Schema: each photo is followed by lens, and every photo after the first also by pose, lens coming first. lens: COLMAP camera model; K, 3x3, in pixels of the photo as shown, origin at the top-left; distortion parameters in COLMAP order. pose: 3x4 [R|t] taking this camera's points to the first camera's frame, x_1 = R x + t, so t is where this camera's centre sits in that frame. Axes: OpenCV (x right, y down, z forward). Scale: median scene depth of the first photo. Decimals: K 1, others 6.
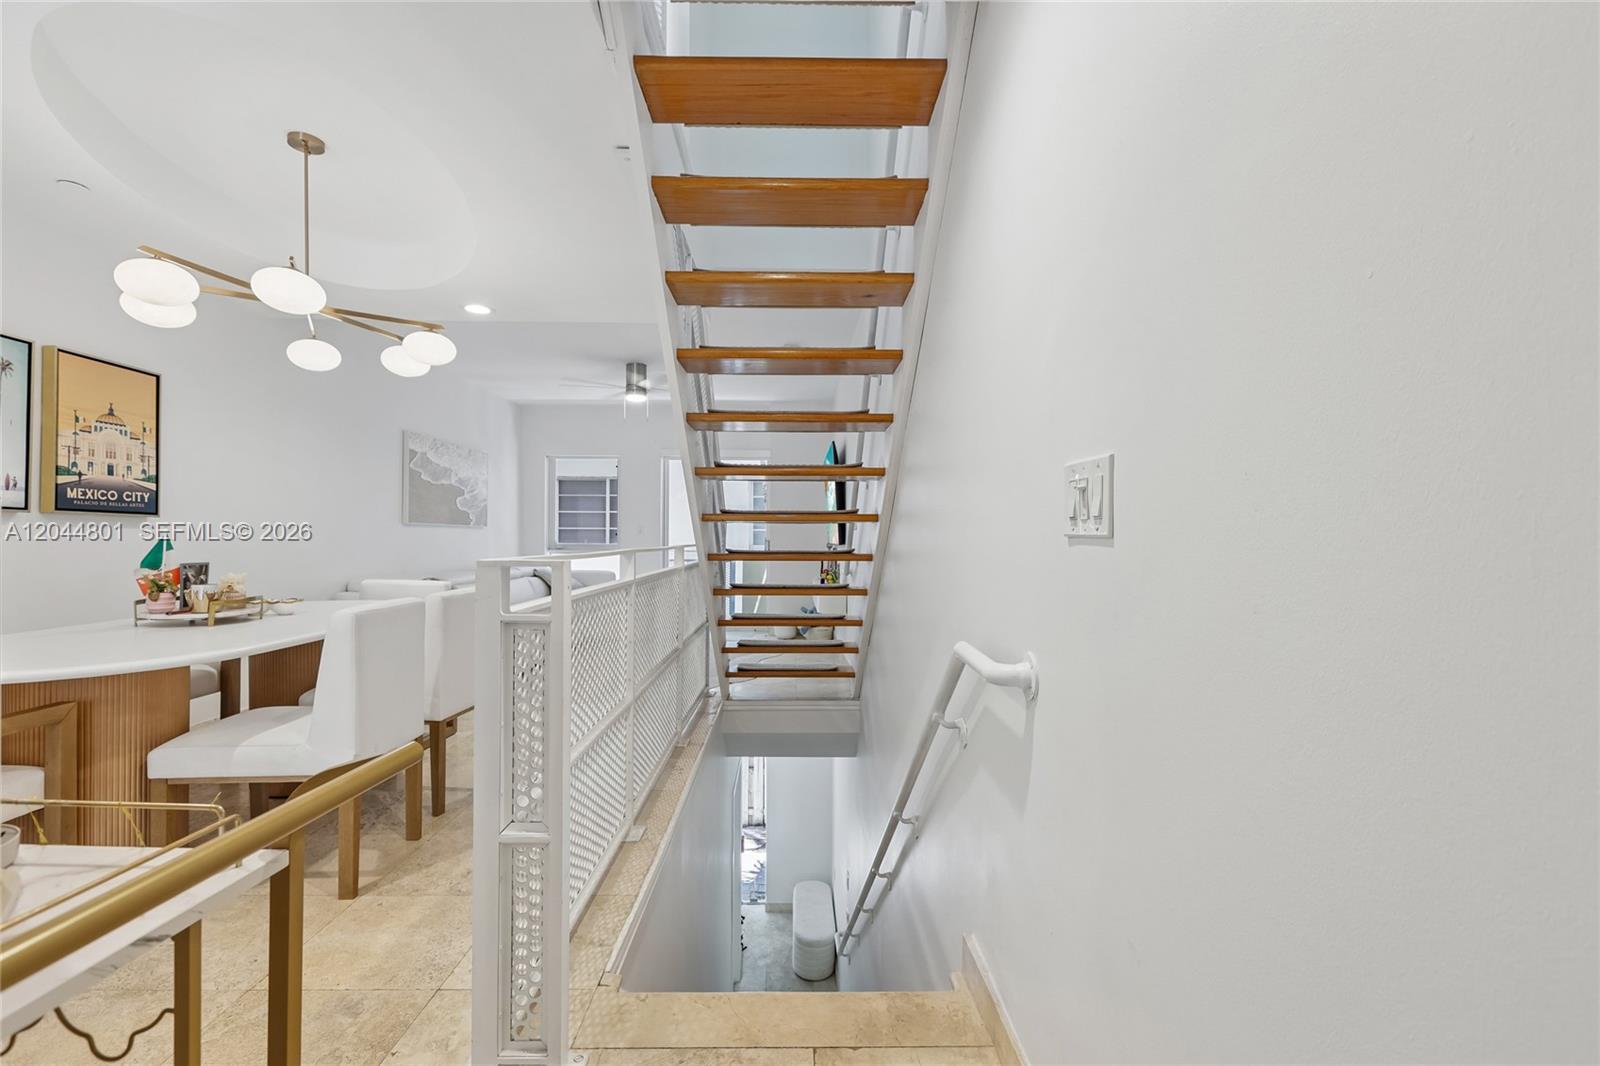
lens RADIAL K [[714.6, 0, 799.7], [0, 714.6, 536.8], [0, 0, 1]] dist [0.000496, 0.000627]
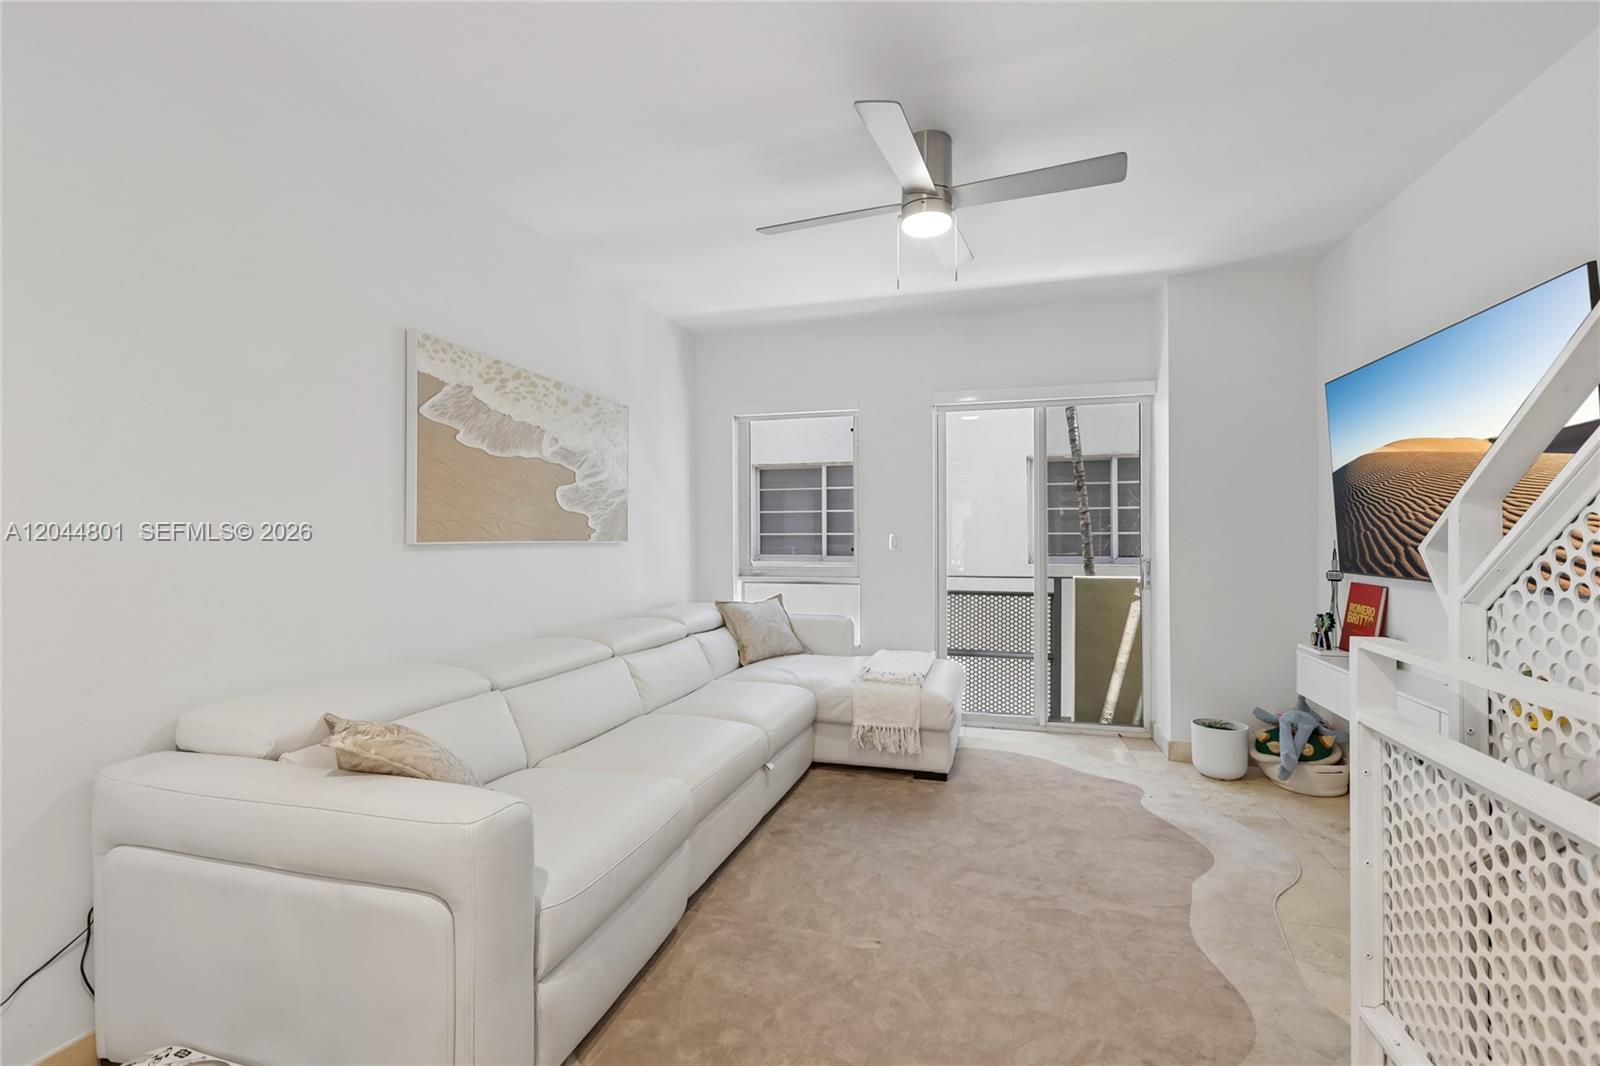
lens RADIAL K [[714.0, 0, 799.3], [0, 714.0, 538.5], [0, 0, 1]] dist [-0.001884, 0.006278]
pose [[0.961742, -0.009333, -0.273796, -0.369787], [0.010516, 0.999941, 0.002854, -0.037310], [0.273753, -0.005624, 0.961784, 1.158584]]
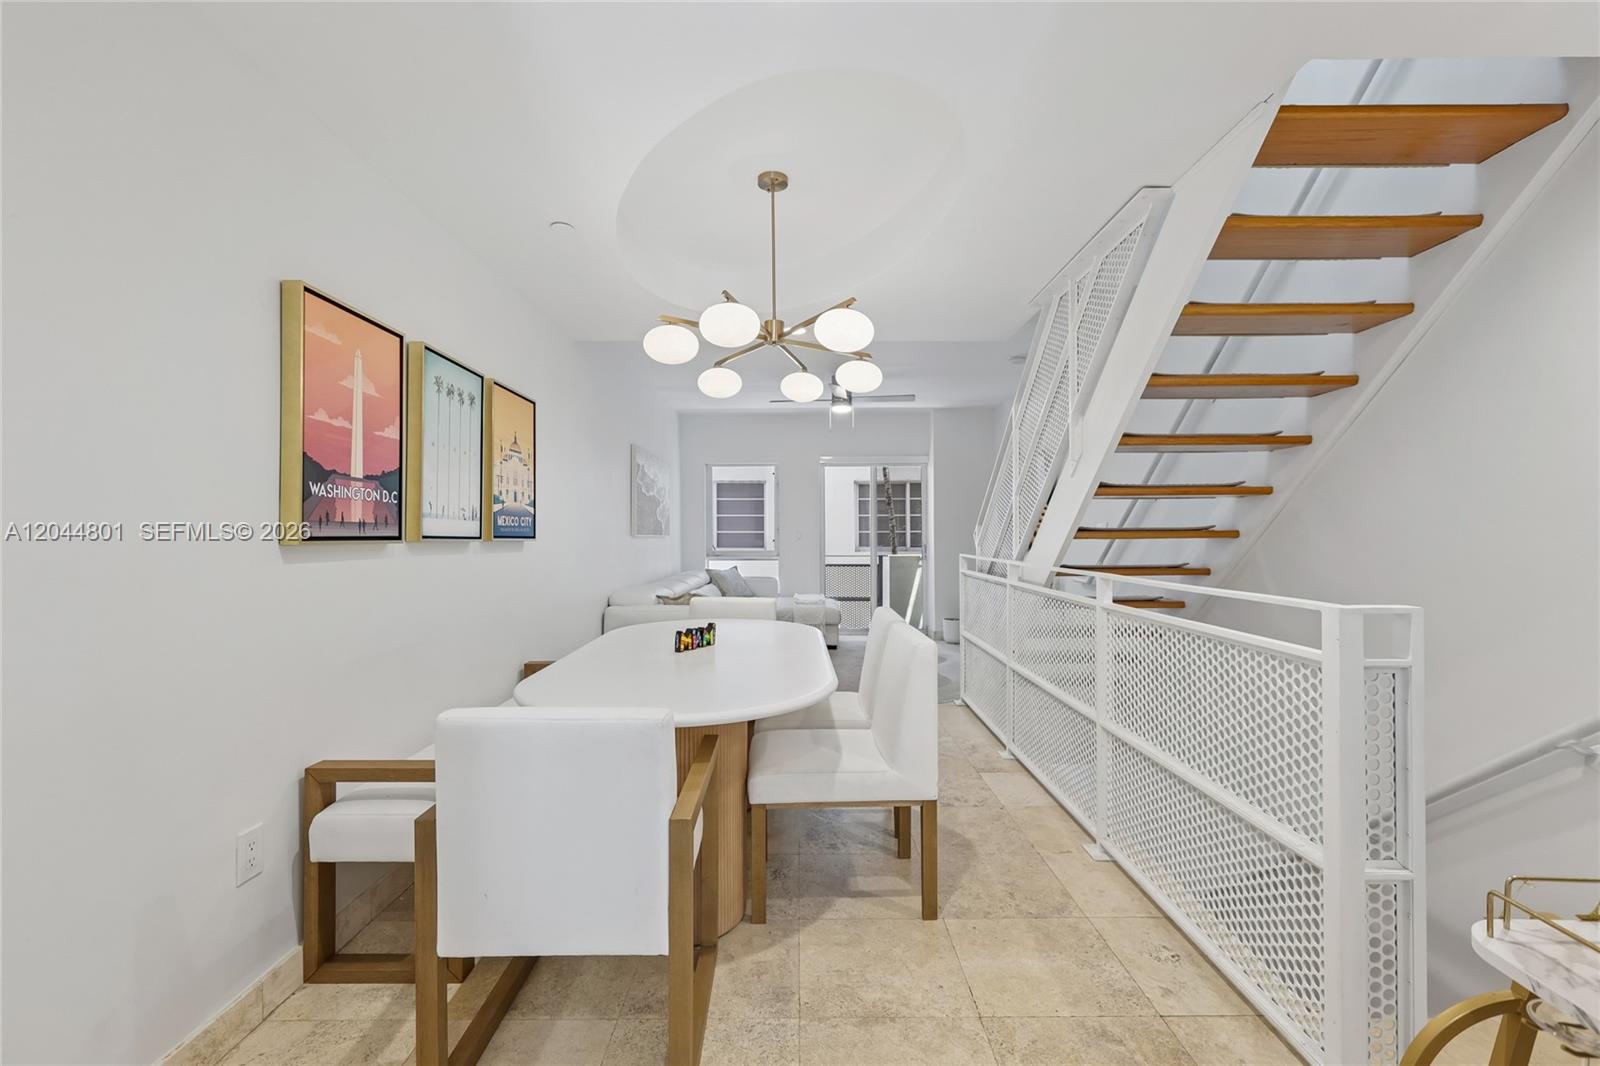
lens RADIAL K [[711.6, 0, 800.0], [0, 711.6, 533.0], [0, 0, 1]] dist [0.000494, 0.000129]
pose [[0.999929, -0.008674, -0.008204, -0.550047], [0.008683, 0.999962, 0.001054, -0.038882], [0.008194, -0.001125, 0.999966, -0.018974]]
